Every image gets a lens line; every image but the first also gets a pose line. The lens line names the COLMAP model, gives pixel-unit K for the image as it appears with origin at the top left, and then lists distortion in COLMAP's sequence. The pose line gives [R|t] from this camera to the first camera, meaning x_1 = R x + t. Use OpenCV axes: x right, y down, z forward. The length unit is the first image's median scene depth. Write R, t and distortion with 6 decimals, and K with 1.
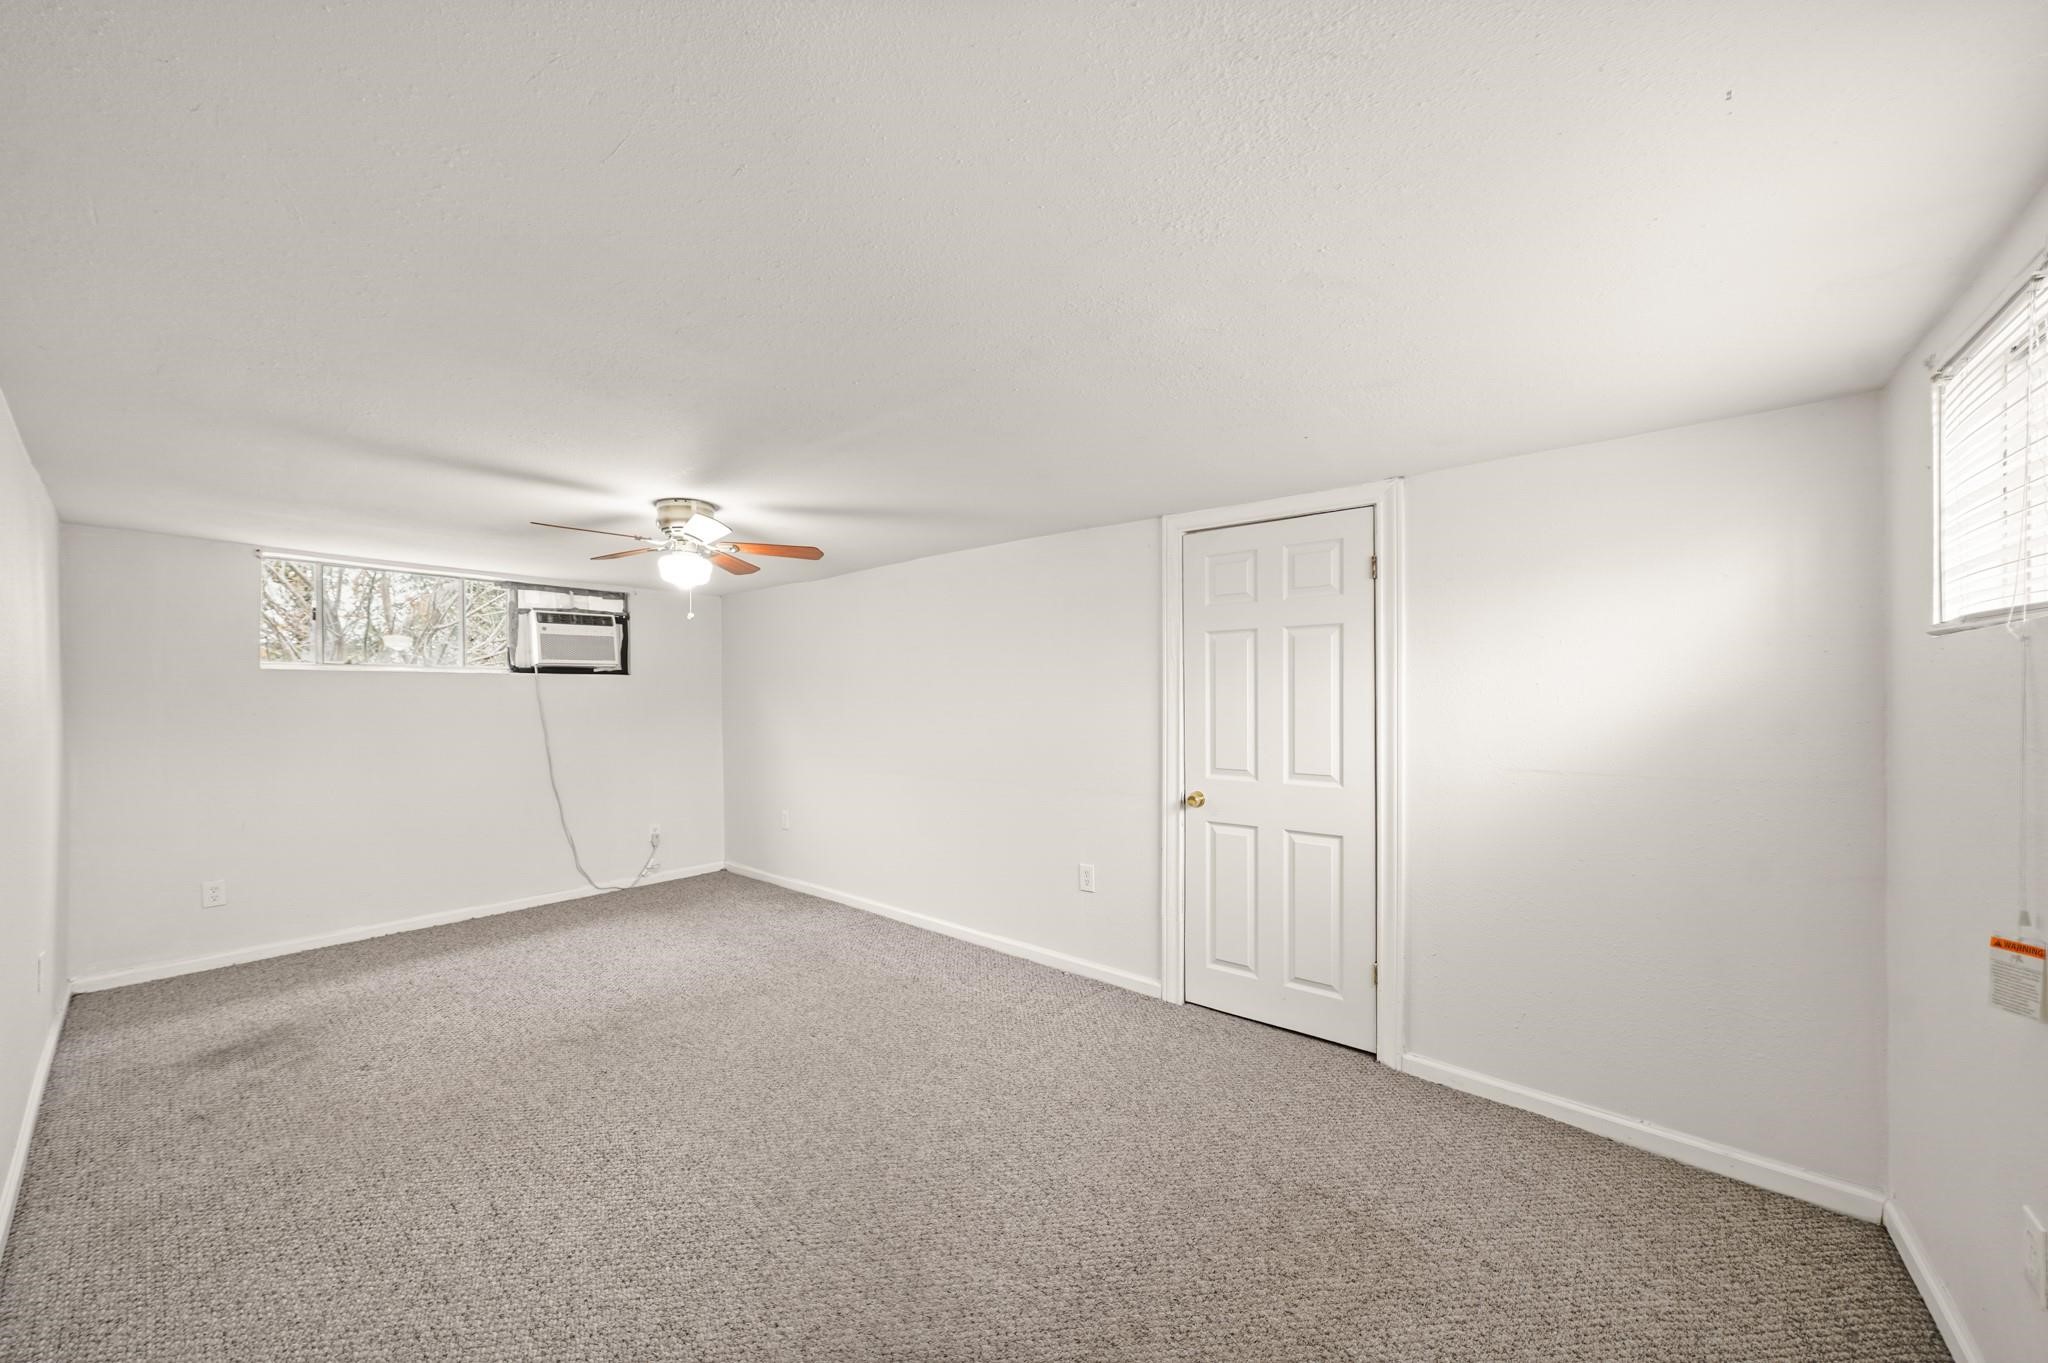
lens RADIAL K [[711.4, 0, 1035.0], [0, 711.4, 702.8], [0, 0, 1]] dist [-0.000383, 0.000093]
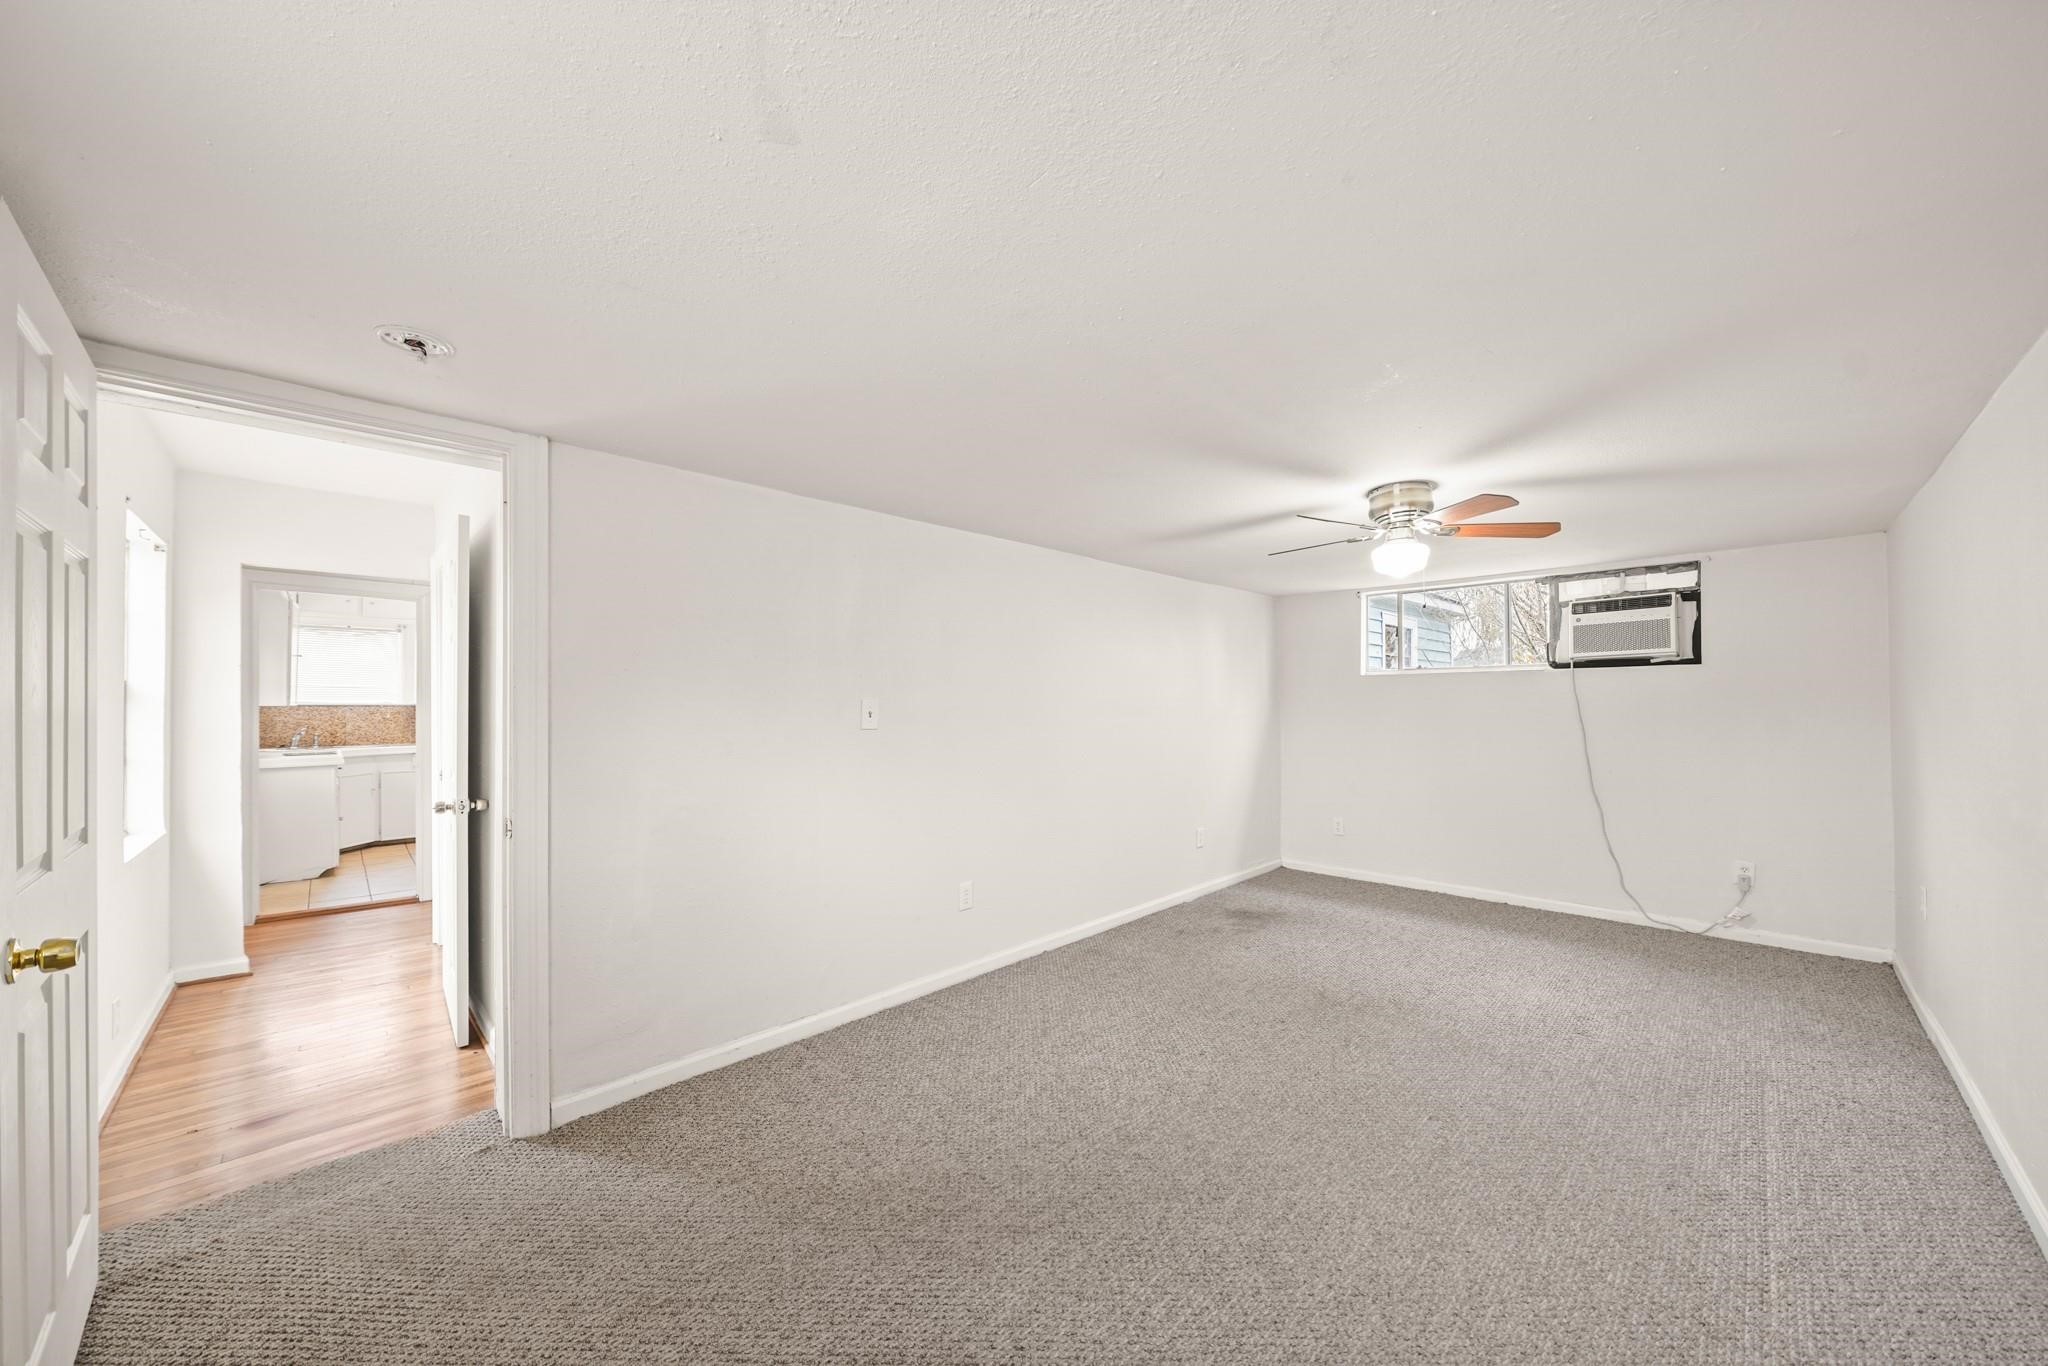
lens RADIAL K [[711.4, 0, 1035.0], [0, 711.4, 704.3], [0, 0, 1]] dist [-0.000383, 0.000093]
pose [[-0.071155, 0.008160, -0.997432, 0.295805], [0.002275, 0.999965, 0.008019, -0.002810], [0.997463, -0.001698, -0.071172, 0.354264]]
